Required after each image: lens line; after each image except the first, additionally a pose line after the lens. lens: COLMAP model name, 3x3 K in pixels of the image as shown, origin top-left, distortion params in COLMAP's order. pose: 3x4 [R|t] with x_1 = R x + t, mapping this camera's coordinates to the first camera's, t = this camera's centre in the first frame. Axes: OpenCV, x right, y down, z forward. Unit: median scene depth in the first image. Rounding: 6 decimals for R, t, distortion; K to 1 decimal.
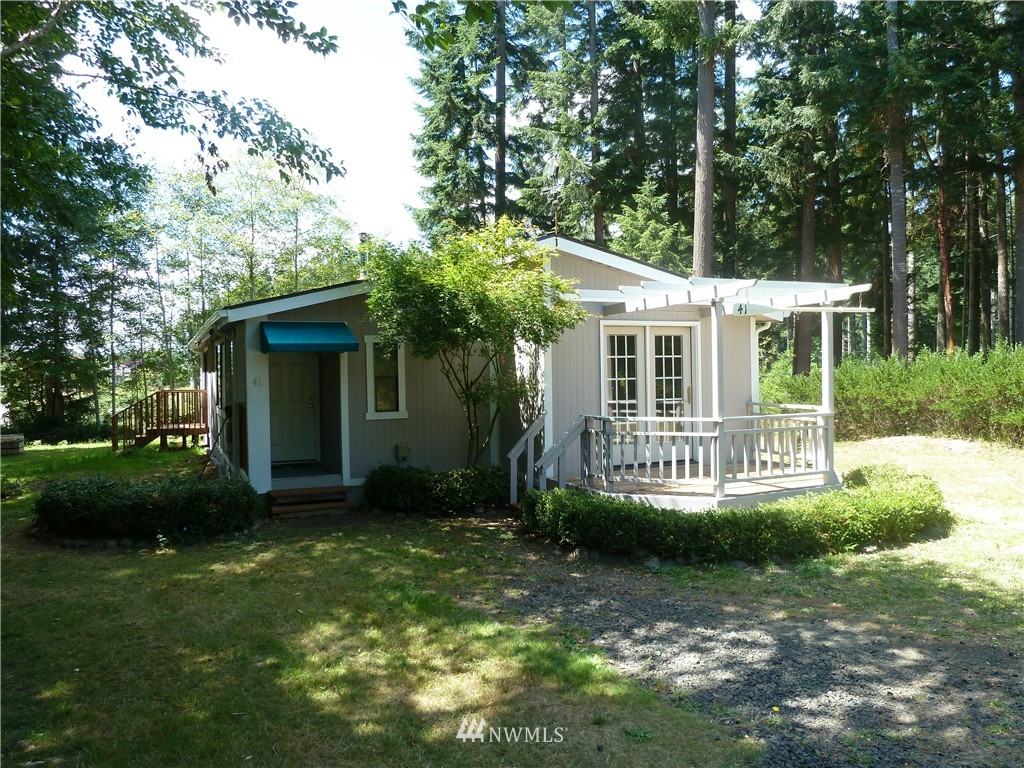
lens RADIAL K [[762.5, 0, 517.3], [0, 762.5, 378.7], [0, 0, 1]] dist [-0.025174, -0.001228]
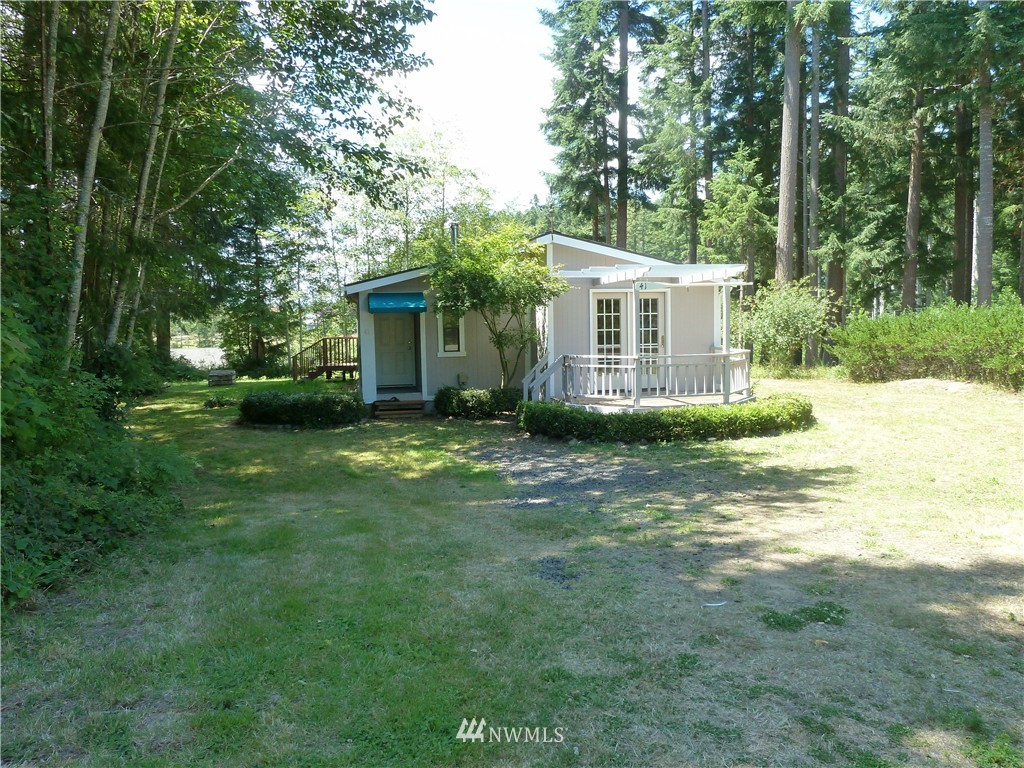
lens RADIAL K [[762.5, 0, 517.3], [0, 762.5, 378.7], [0, 0, 1]] dist [-0.025174, -0.001228]
pose [[0.974416, 0.013684, -0.224337, 0.112827], [0.001843, 0.997625, 0.068858, -0.002709], [0.224746, -0.067509, 0.972076, -0.165895]]
